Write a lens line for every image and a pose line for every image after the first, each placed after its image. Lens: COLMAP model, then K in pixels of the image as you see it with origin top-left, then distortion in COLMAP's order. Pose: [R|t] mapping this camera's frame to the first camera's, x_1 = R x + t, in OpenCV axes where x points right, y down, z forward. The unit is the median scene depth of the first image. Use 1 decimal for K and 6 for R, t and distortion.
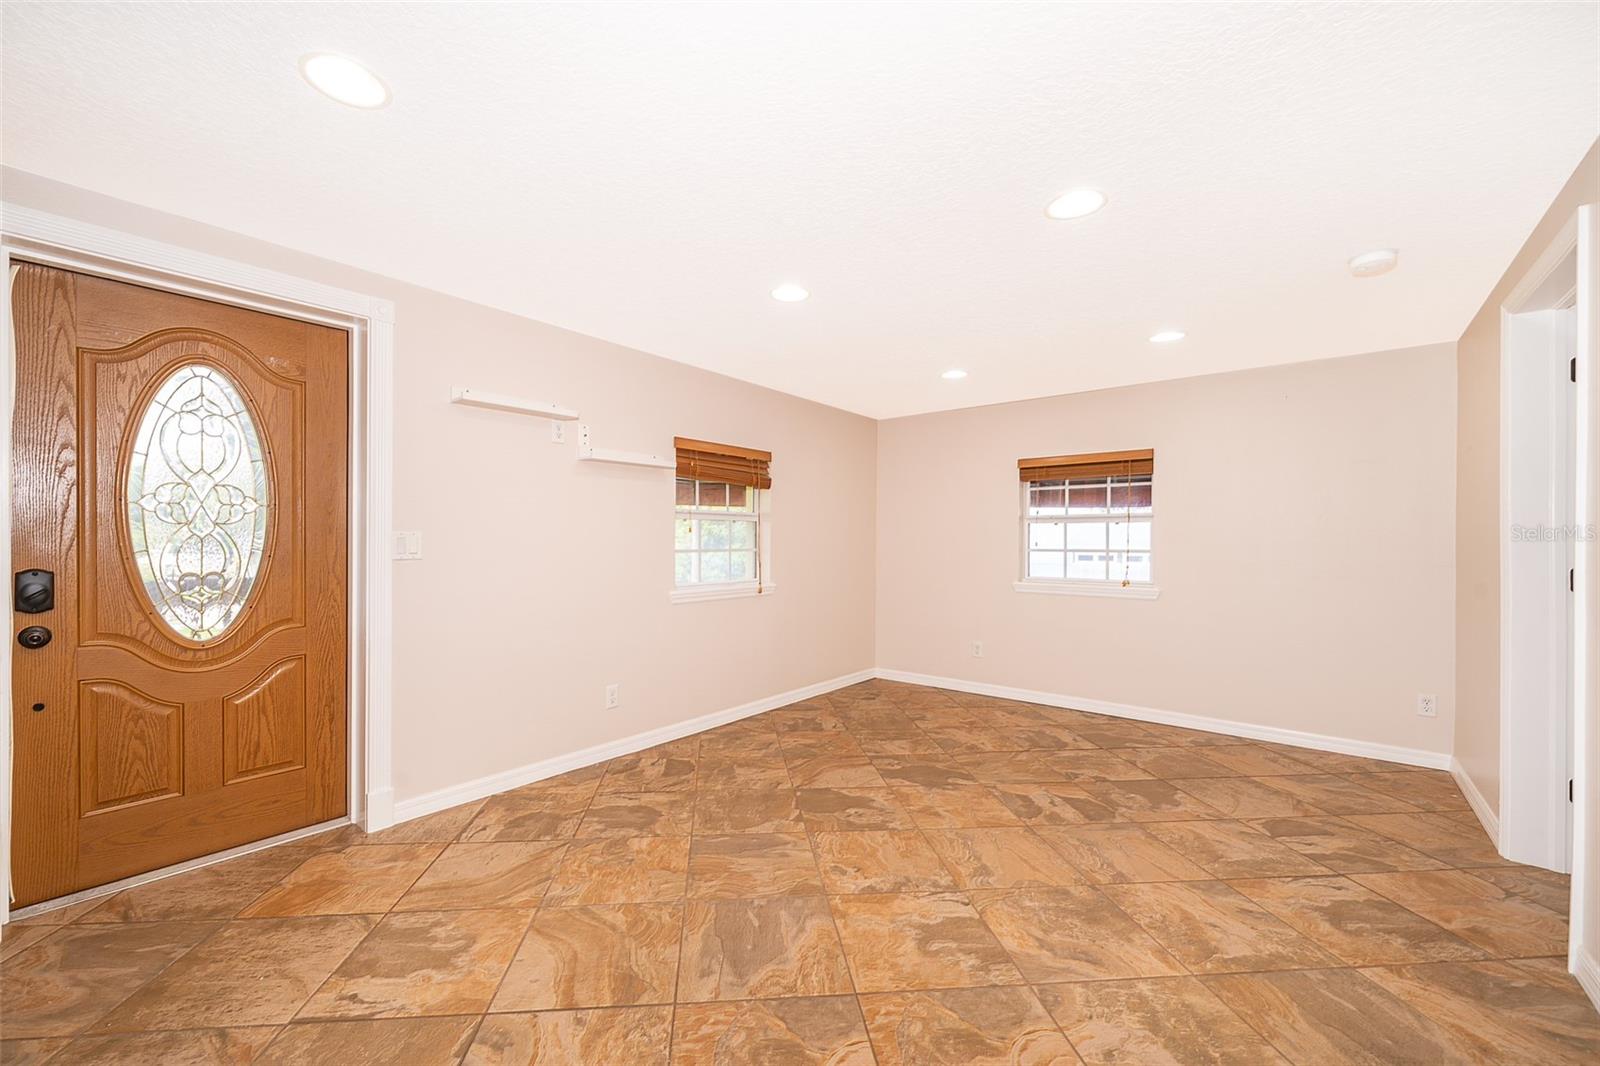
lens RADIAL K [[629.6, 0, 797.3], [0, 629.6, 538.2], [0, 0, 1]] dist [-0.001521, -0.000108]
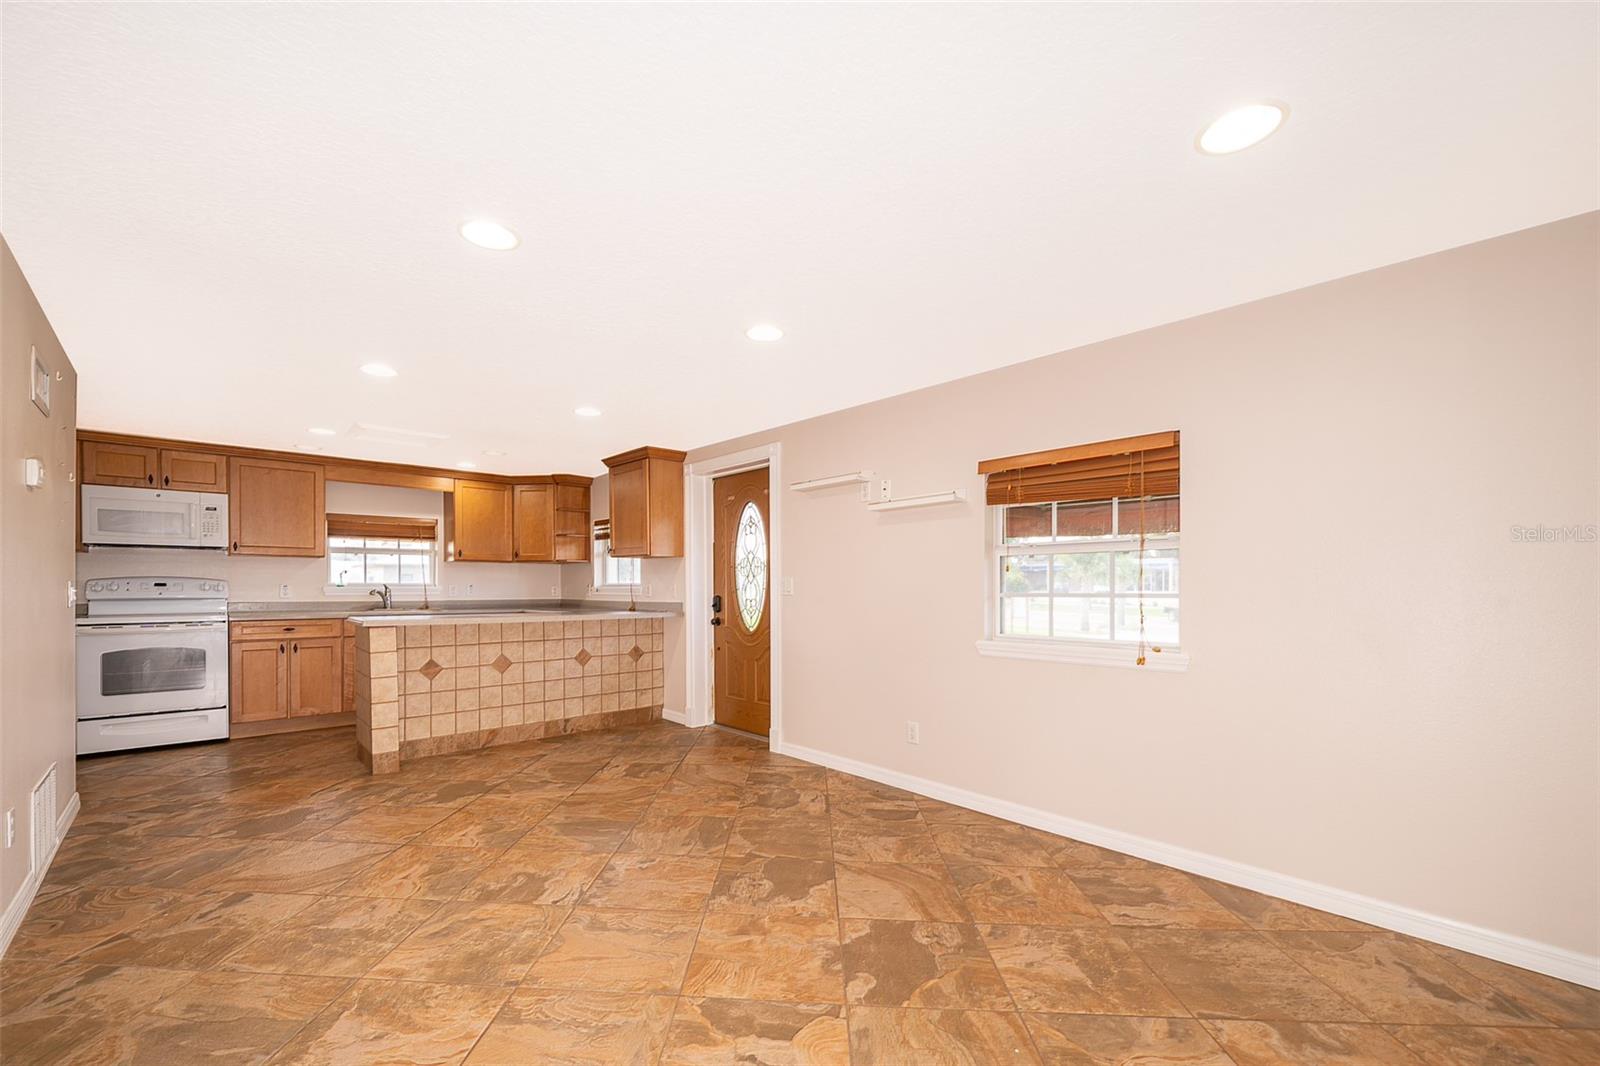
lens RADIAL K [[681.5, 0, 788.3], [0, 681.5, 584.0], [0, 0, 1]] dist [-0.009556, 0.000011]
pose [[-0.167399, -0.011735, -0.985819, 1.272166], [-0.000702, 0.999930, -0.011783, 0.029606], [0.985889, -0.001280, -0.167396, 1.471132]]
